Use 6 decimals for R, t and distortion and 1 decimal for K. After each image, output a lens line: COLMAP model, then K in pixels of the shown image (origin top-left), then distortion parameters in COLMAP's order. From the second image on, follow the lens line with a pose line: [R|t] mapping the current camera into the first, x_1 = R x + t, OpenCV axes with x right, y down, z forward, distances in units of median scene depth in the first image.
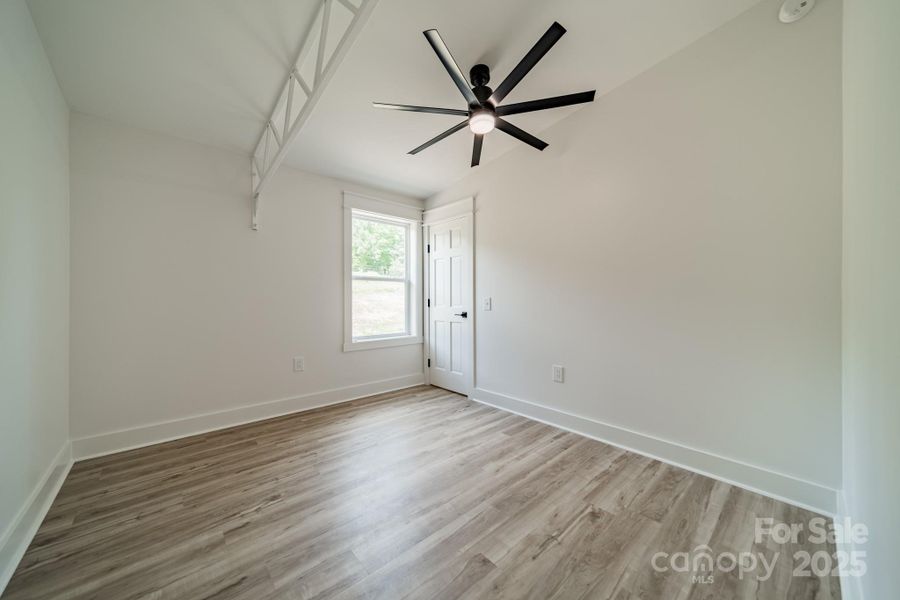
lens RADIAL K [[319.4, 0, 452.3], [0, 319.4, 299.3], [0, 0, 1]] dist [0.010552, -0.000340]
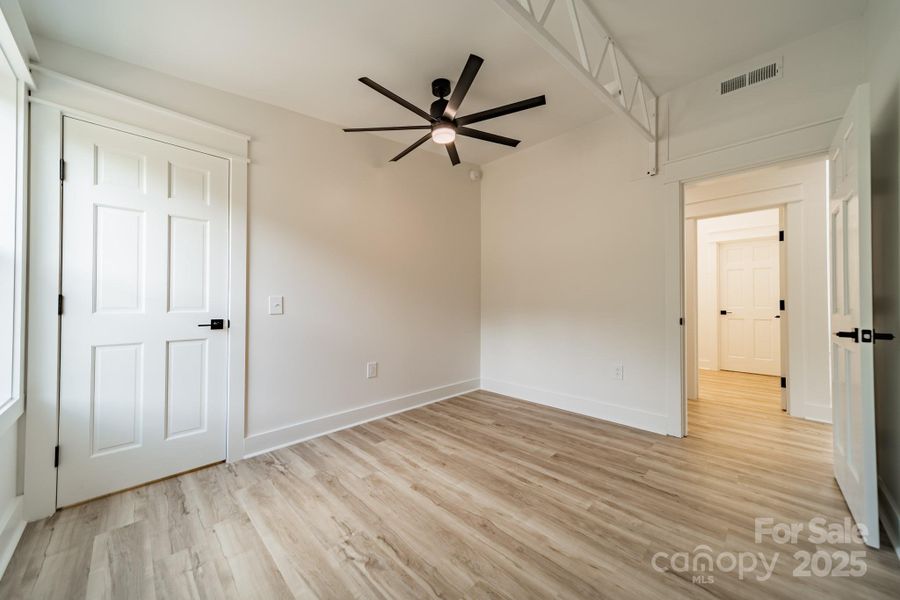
lens RADIAL K [[319.4, 0, 452.2], [0, 319.4, 301.7], [0, 0, 1]] dist [0.010552, -0.000340]
pose [[-0.056718, 0.009169, 0.998348, -0.899360], [-0.003560, 0.999950, -0.009386, 0.016968], [-0.998384, -0.004087, -0.056682, 0.955147]]
